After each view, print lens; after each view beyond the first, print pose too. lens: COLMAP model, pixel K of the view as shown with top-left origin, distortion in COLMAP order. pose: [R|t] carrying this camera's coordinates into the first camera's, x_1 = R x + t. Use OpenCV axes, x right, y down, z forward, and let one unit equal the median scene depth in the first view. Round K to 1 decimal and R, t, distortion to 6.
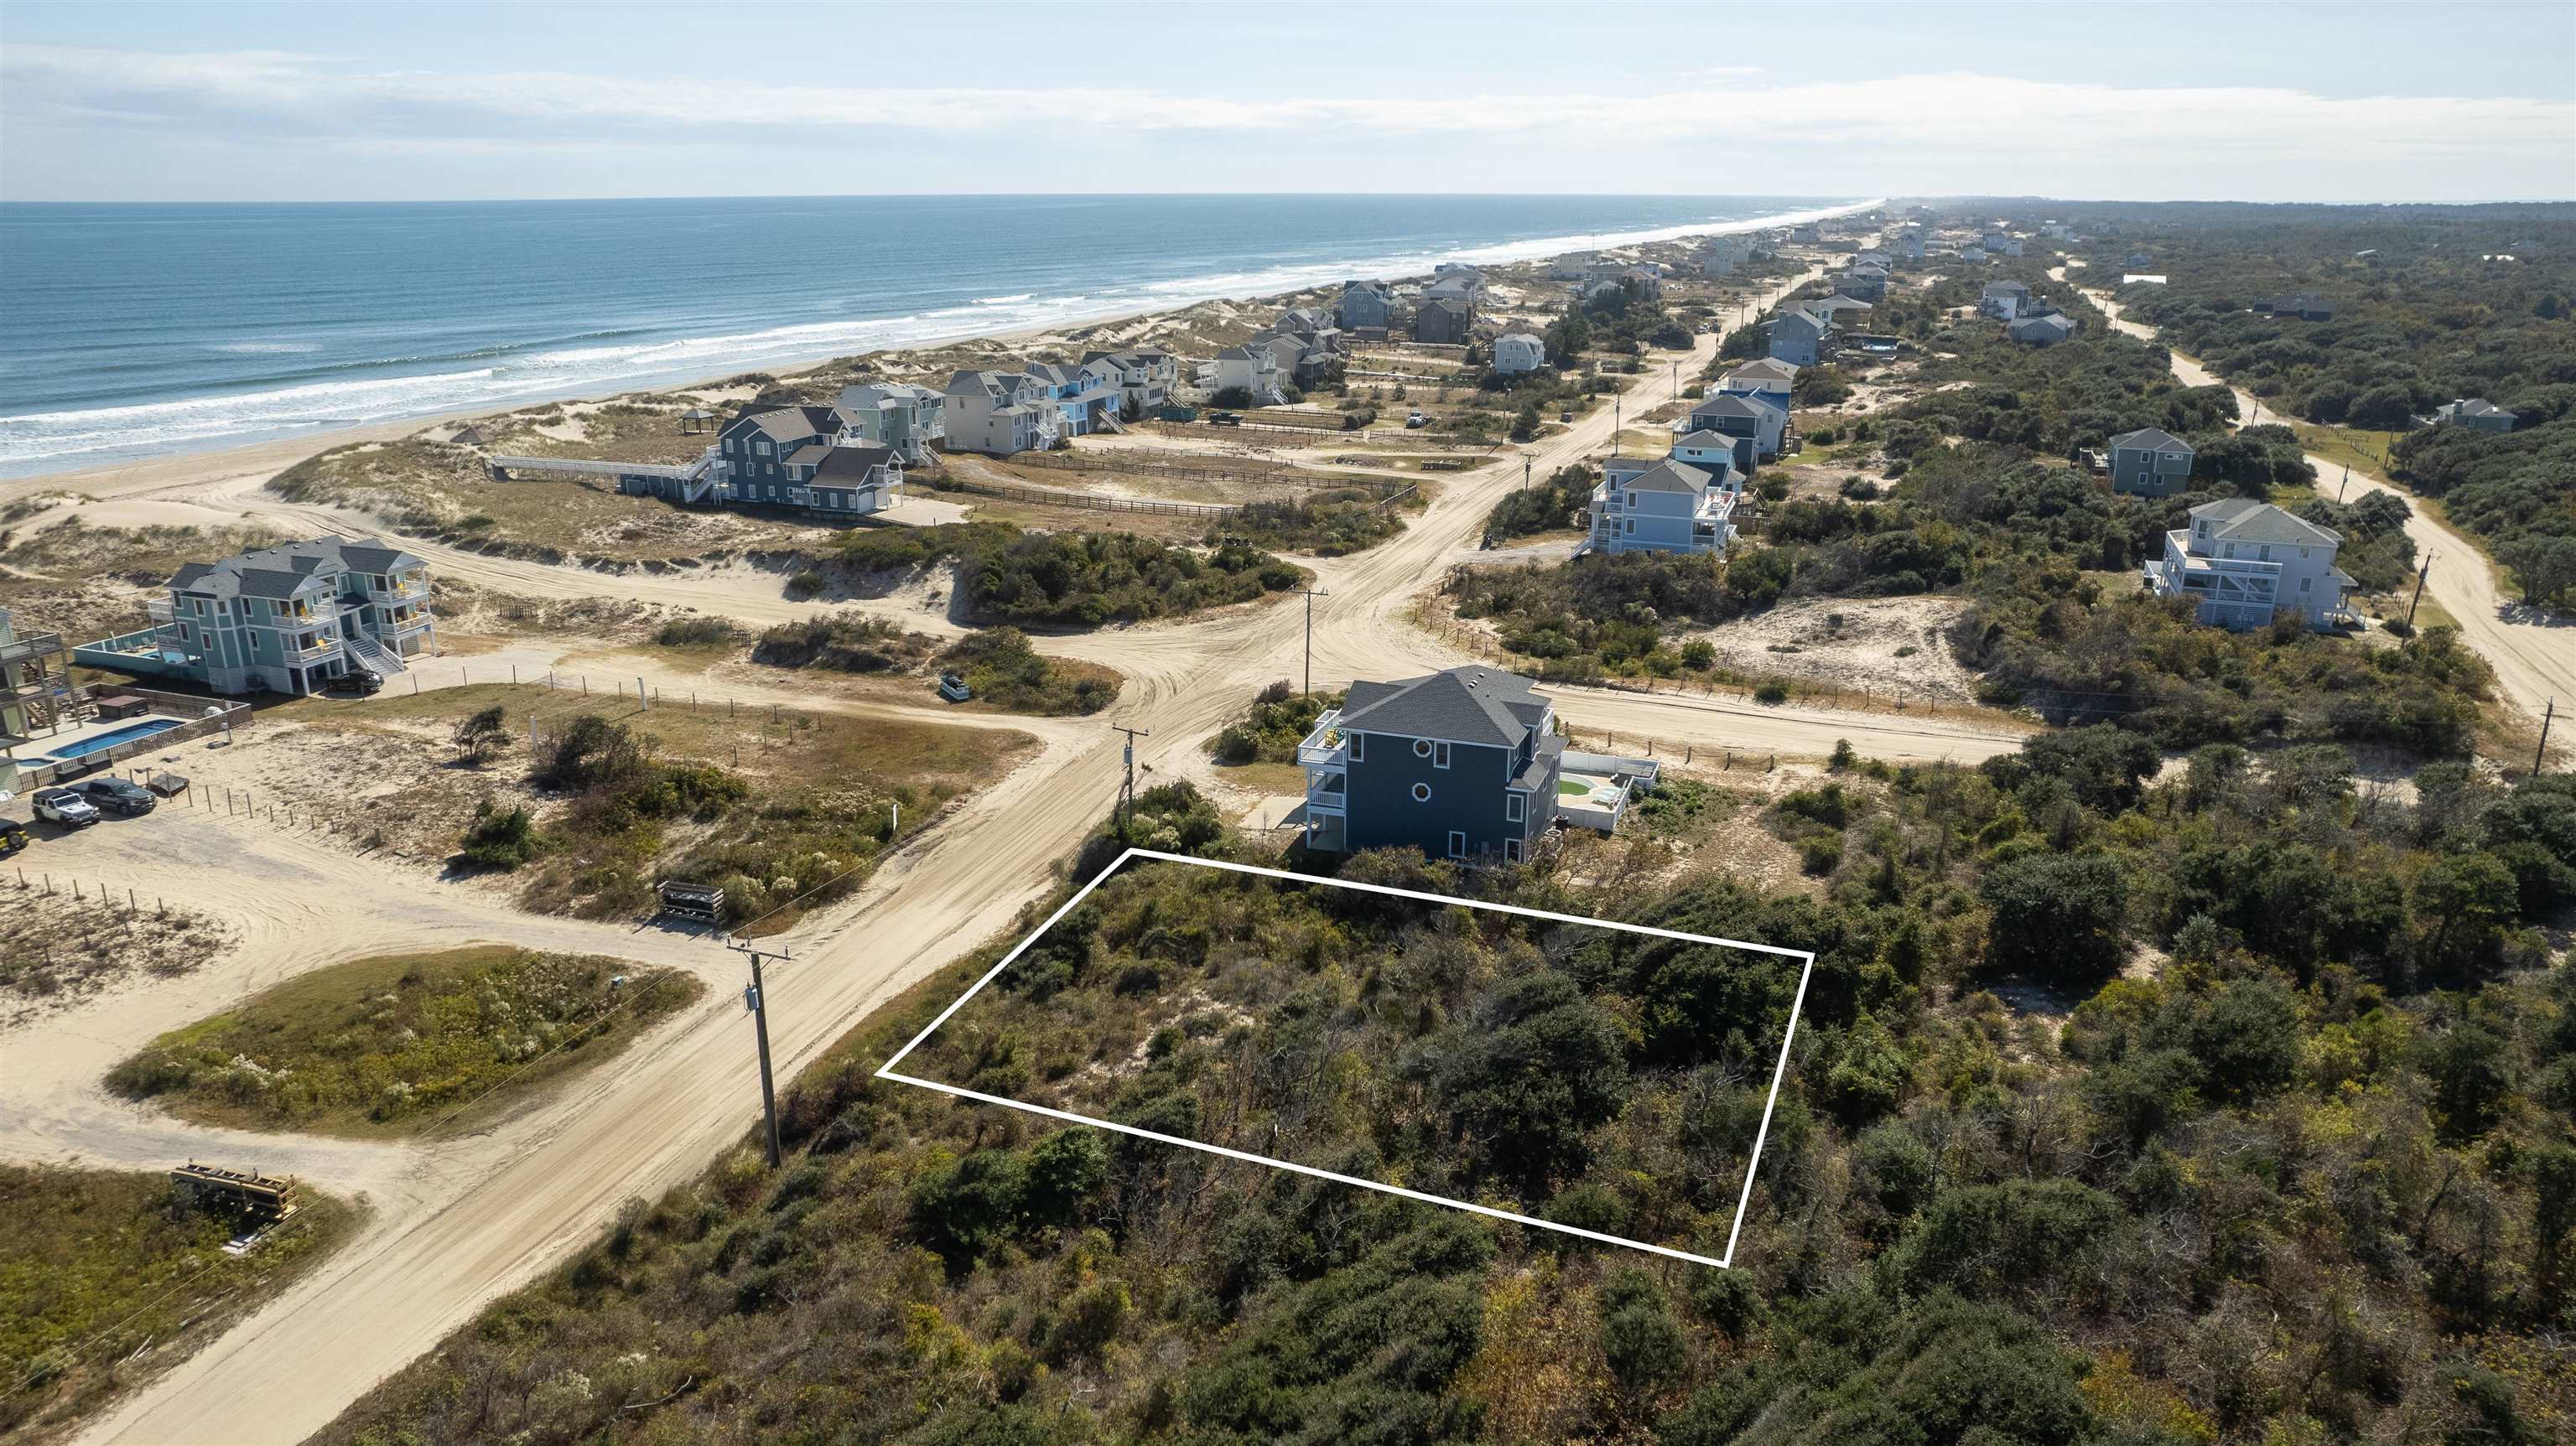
lens RADIAL K [[1694.8, 0, 1281.5], [0, 1694.8, 725.8], [0, 0, 1]] dist [-0.074740, 0.067583]
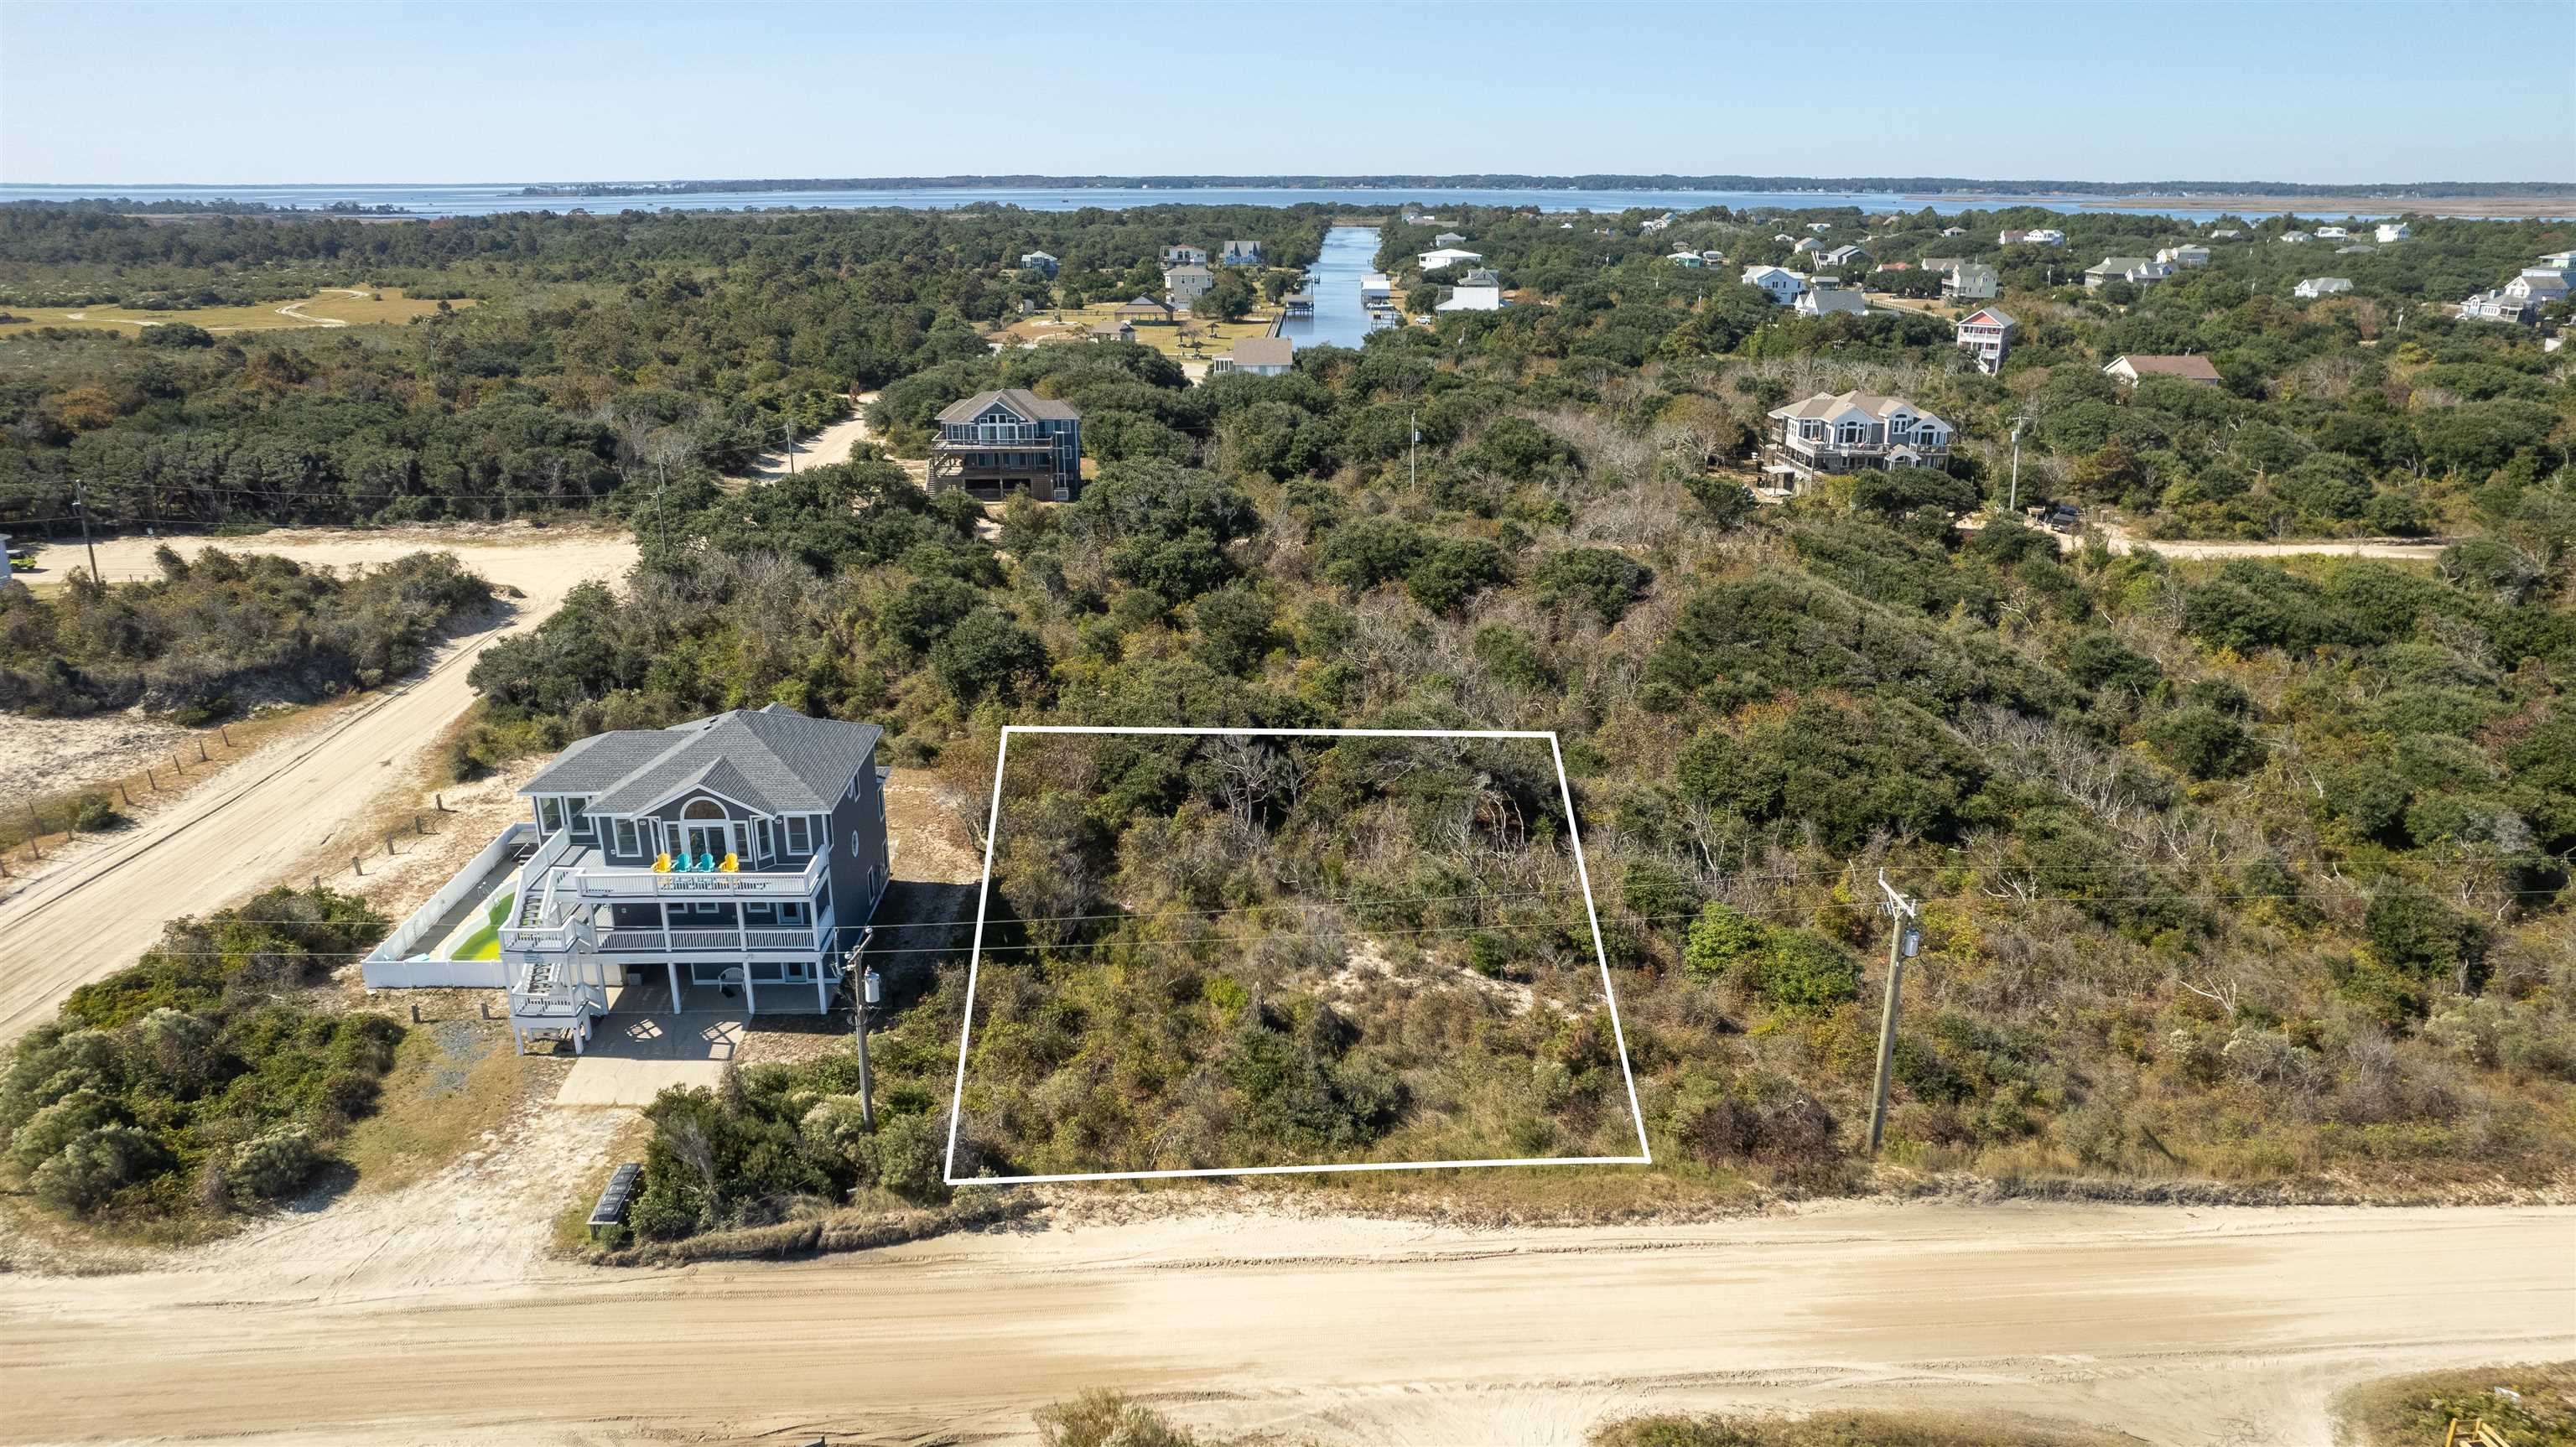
lens RADIAL K [[1661.0, 0, 1285.2], [0, 1661.0, 726.6], [0, 0, 1]] dist [-0.080019, 0.073640]
pose [[-0.378802, -0.294061, 0.877517, -0.441542], [0.283076, 0.865920, 0.412372, -0.181537], [-0.881122, 0.404612, -0.244771, 0.708961]]
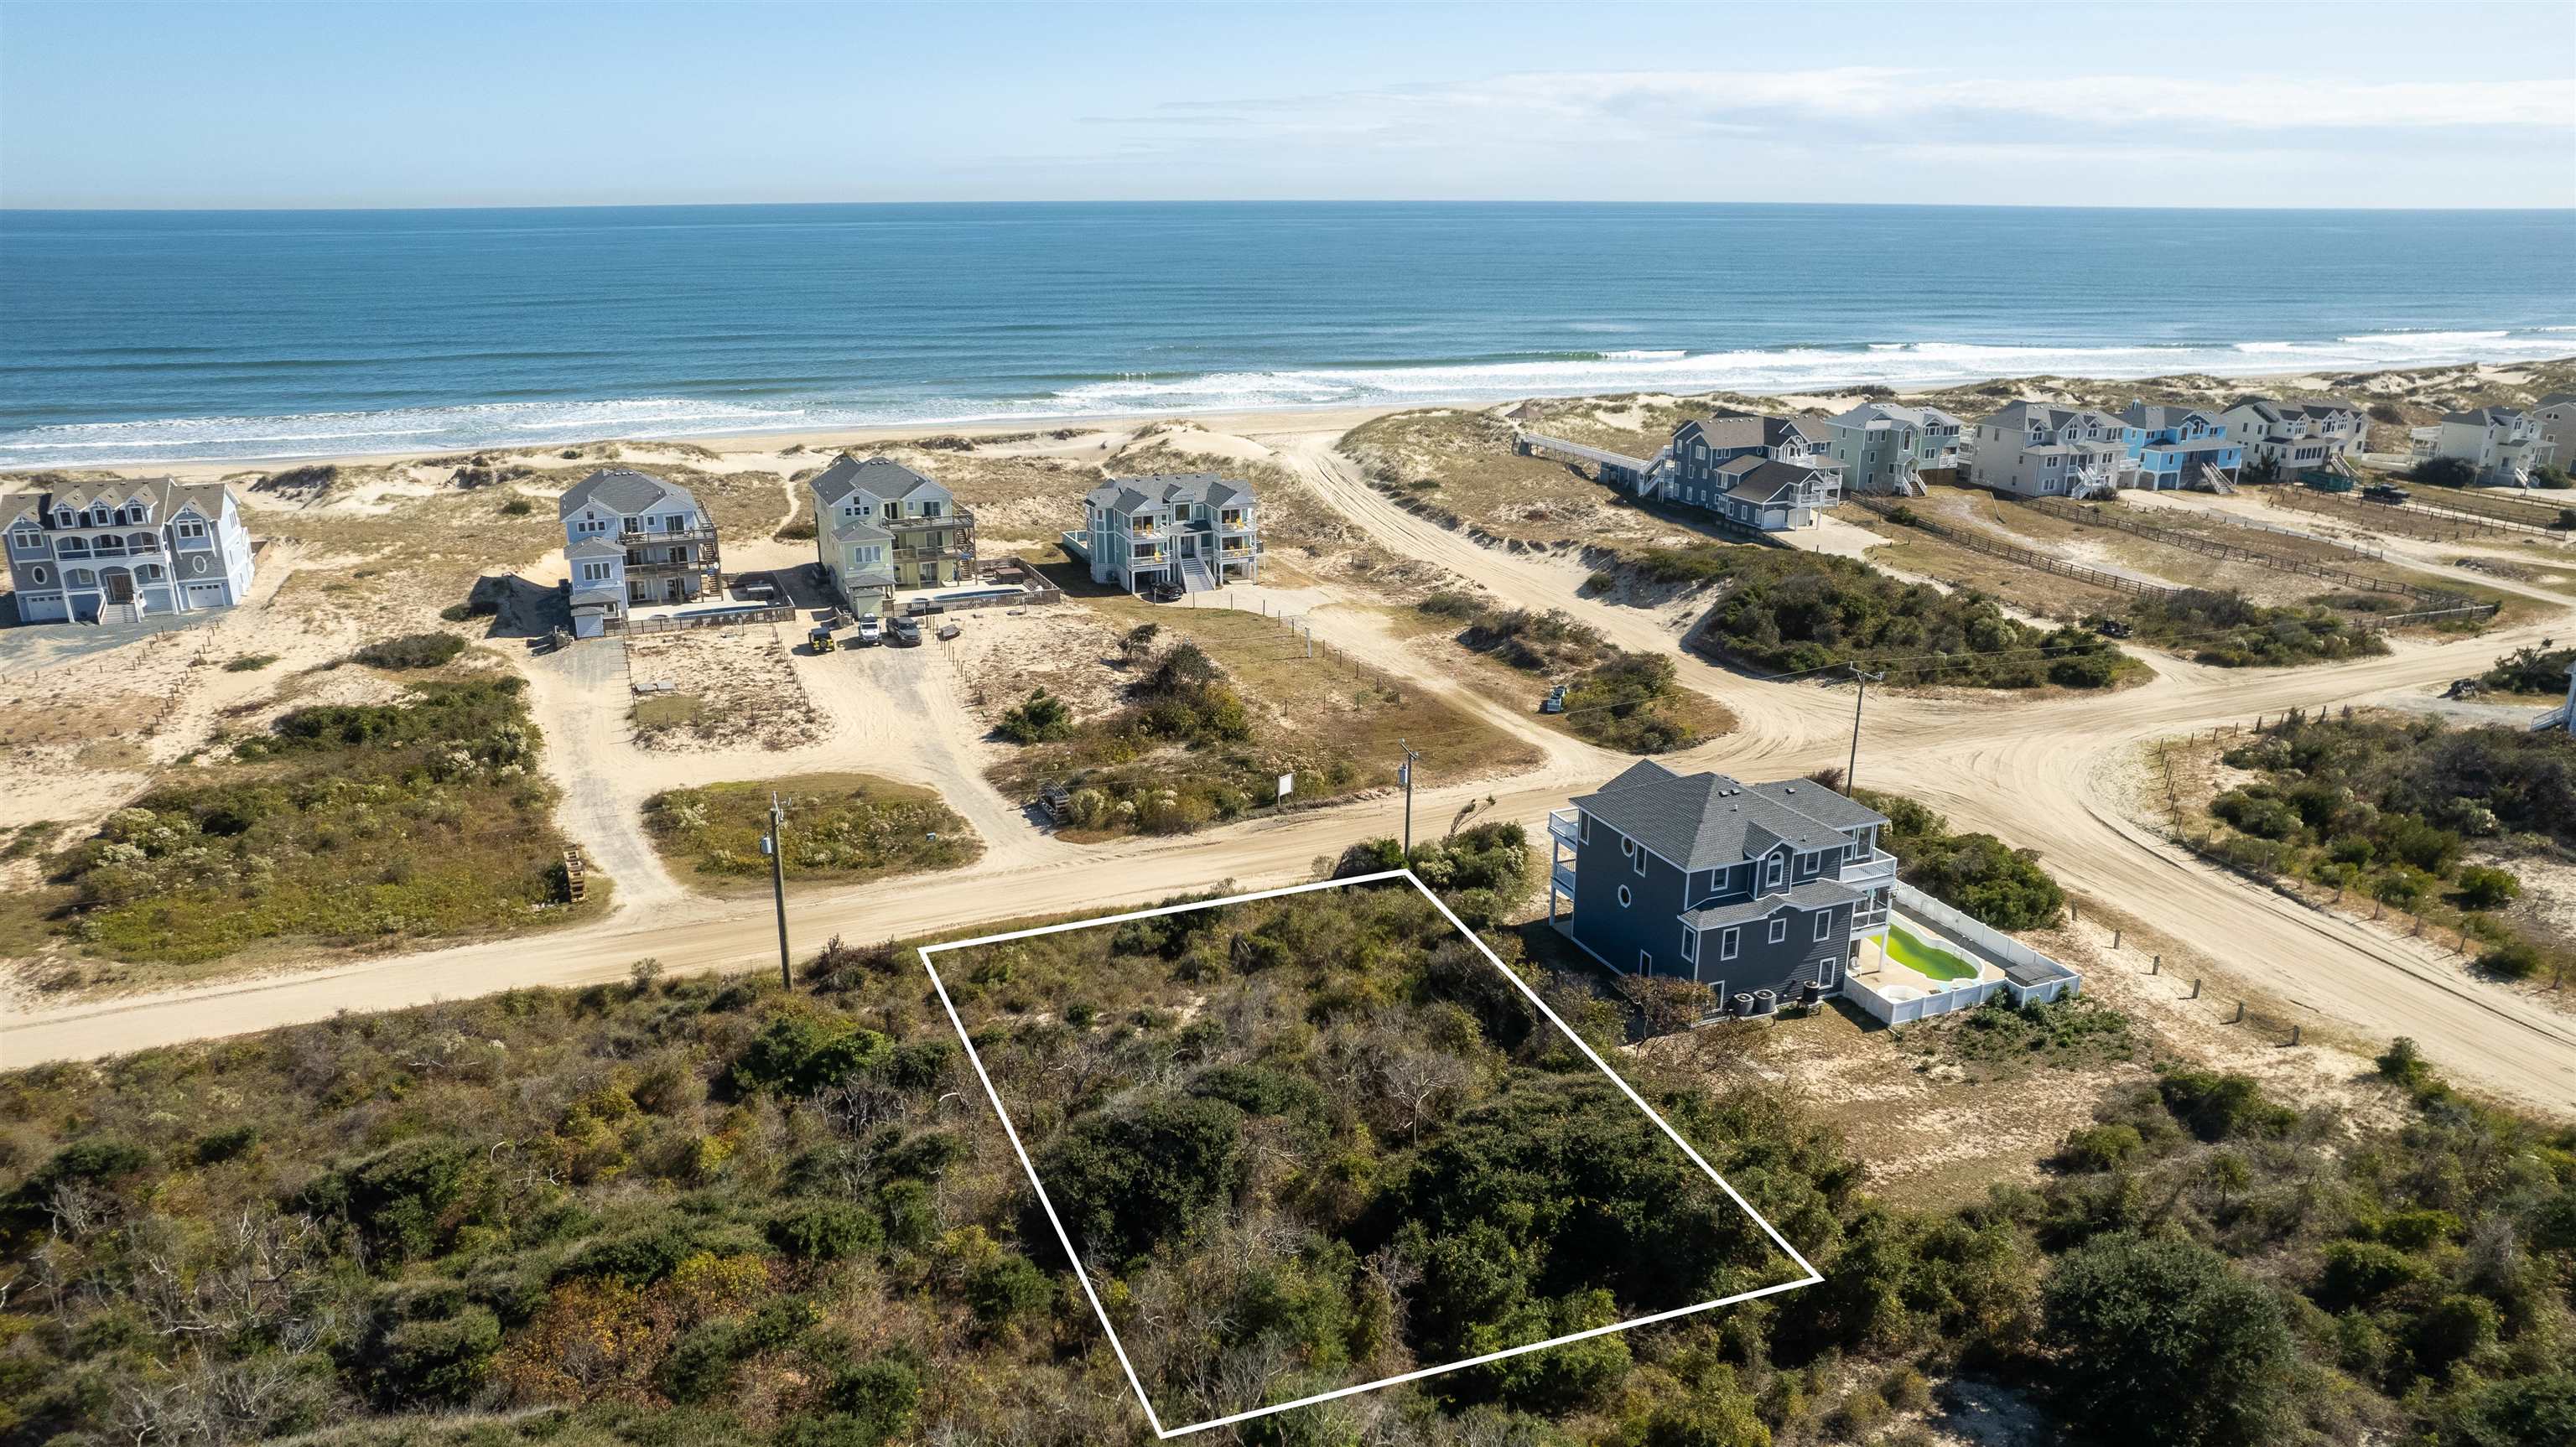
lens RADIAL K [[1703.5, 0, 1285.7], [0, 1703.5, 721.4], [0, 0, 1]] dist [-0.077025, 0.068850]
pose [[0.676448, 0.219244, -0.703101, 0.397663], [-0.224393, 0.970627, 0.086778, -0.059988], [0.701474, 0.099070, 0.705775, 0.184657]]
